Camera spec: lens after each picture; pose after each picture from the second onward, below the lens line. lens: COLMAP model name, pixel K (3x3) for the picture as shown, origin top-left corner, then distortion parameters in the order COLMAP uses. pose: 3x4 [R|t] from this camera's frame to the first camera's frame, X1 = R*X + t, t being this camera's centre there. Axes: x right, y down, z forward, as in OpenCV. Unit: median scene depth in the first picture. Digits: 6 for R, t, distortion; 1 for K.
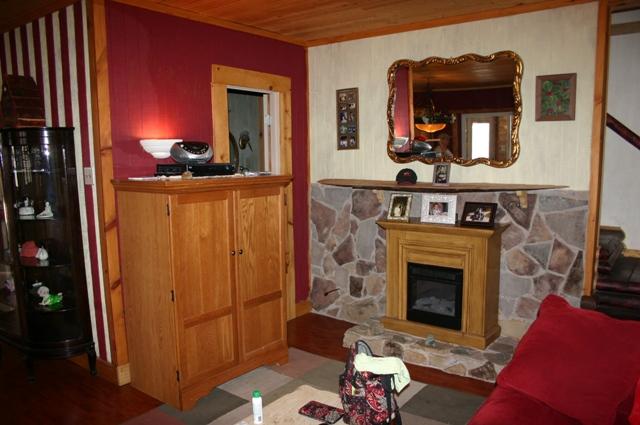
lens RADIAL K [[525.0, 0, 320.0], [0, 525.0, 225.8], [0, 0, 1]] dist [-0.141753, 0.134931]
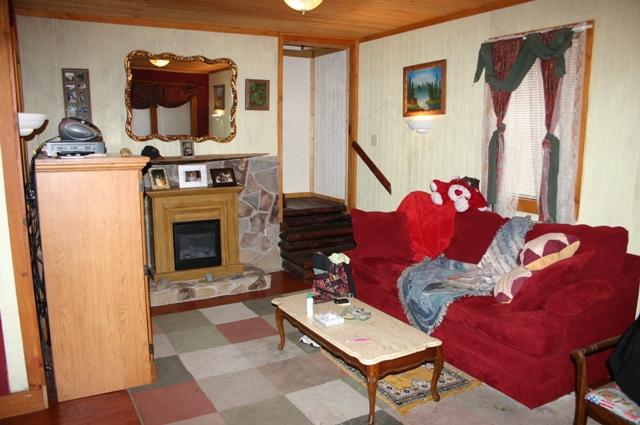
lens RADIAL K [[525.0, 0, 320.0], [0, 525.0, 225.8], [0, 0, 1]] dist [-0.141753, 0.134931]
pose [[0.403172, -0.152808, 0.902276, -0.831957], [0.114718, 0.986622, 0.115832, -0.025024], [-0.907905, 0.056807, 0.415308, 0.203376]]
